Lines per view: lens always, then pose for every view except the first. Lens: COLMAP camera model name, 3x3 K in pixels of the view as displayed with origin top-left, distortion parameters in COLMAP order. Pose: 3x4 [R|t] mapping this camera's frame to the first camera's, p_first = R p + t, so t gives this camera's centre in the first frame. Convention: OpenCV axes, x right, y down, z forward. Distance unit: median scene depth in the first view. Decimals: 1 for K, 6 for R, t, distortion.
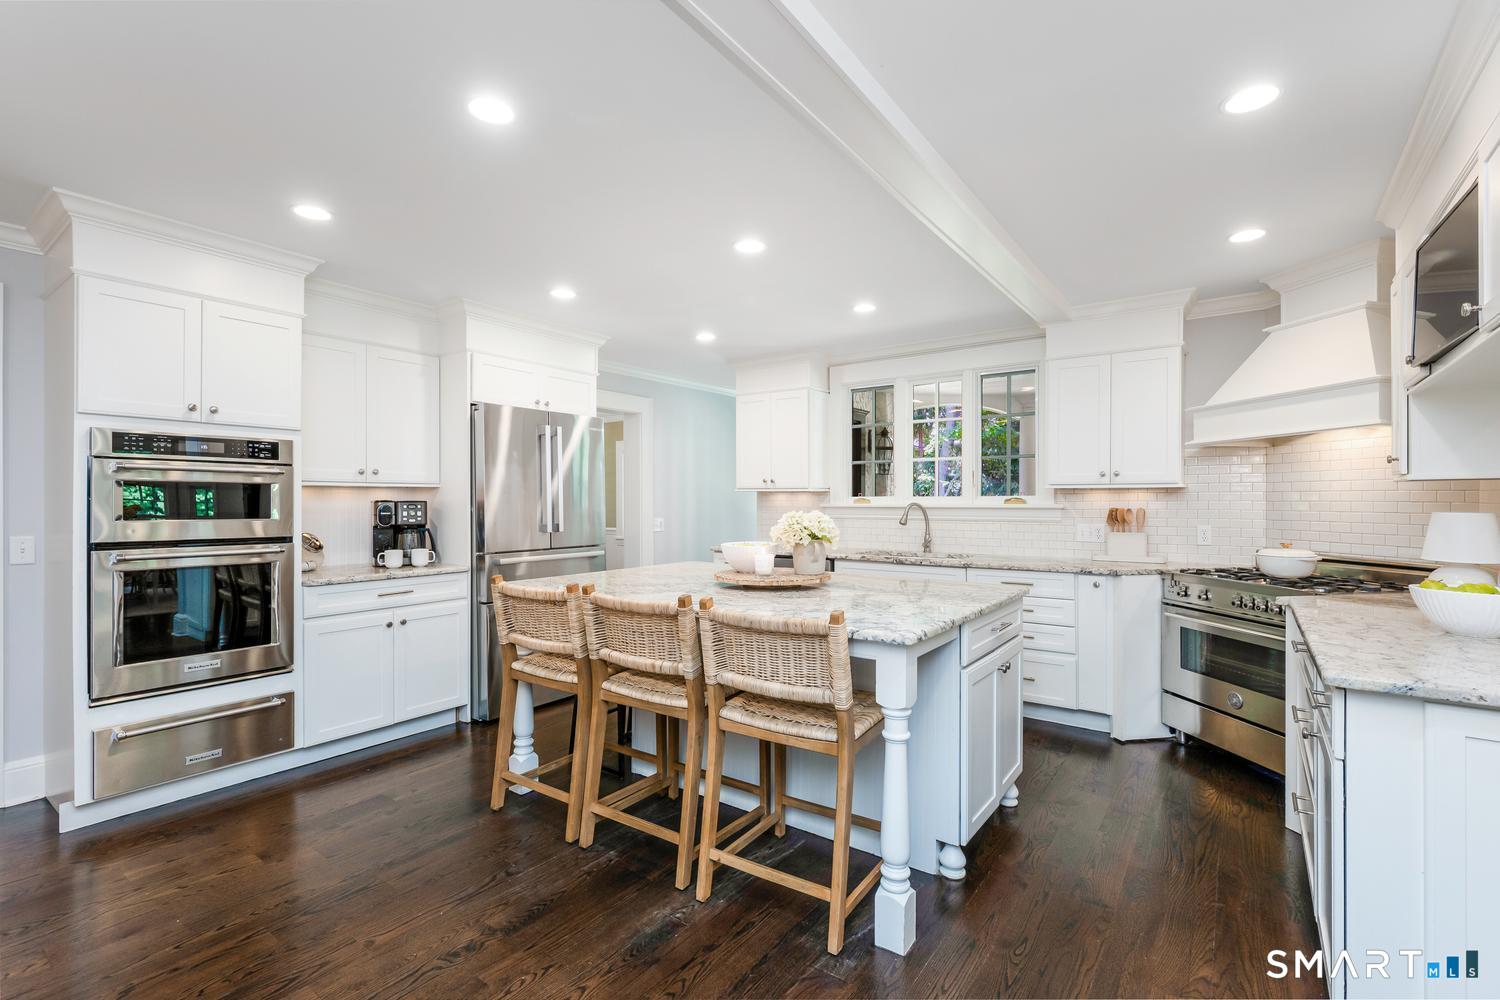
lens RADIAL K [[680.0, 0, 739.6], [0, 680.0, 498.3], [0, 0, 1]] dist [0.003725, -0.000308]
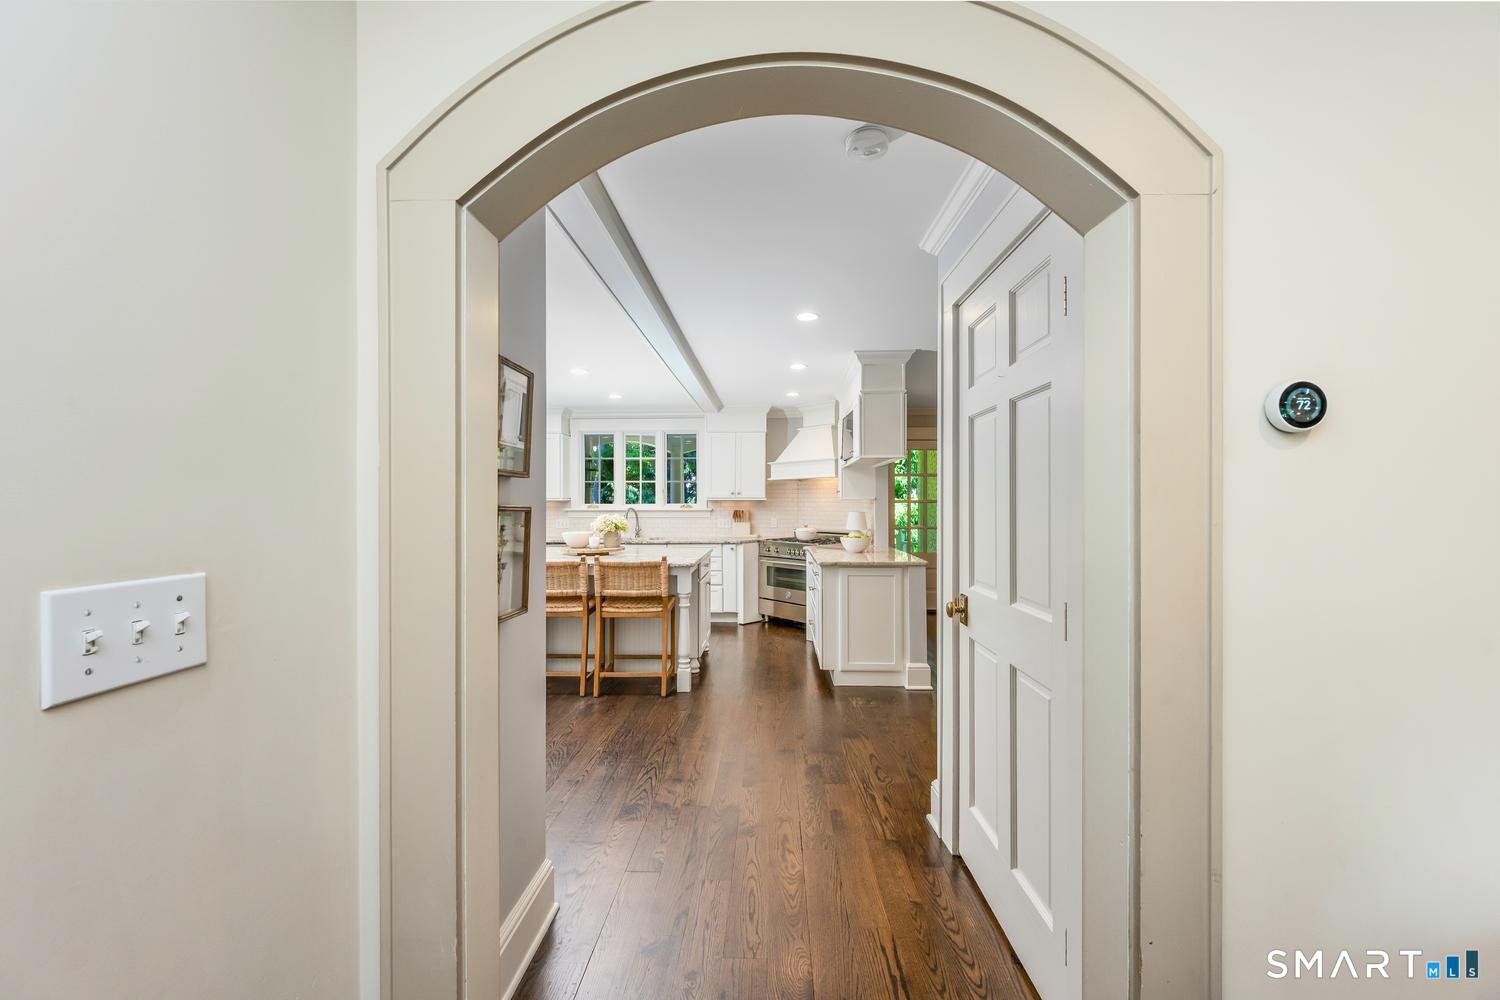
lens RADIAL K [[763.6, 0, 746.7], [0, 763.6, 501.3], [0, 0, 1]] dist [0.000136, -0.000001]
pose [[0.819015, -0.004844, 0.573752, -0.793977], [-0.000613, 0.999956, 0.009317, -0.036779], [-0.573772, -0.007982, 0.818976, -0.942915]]
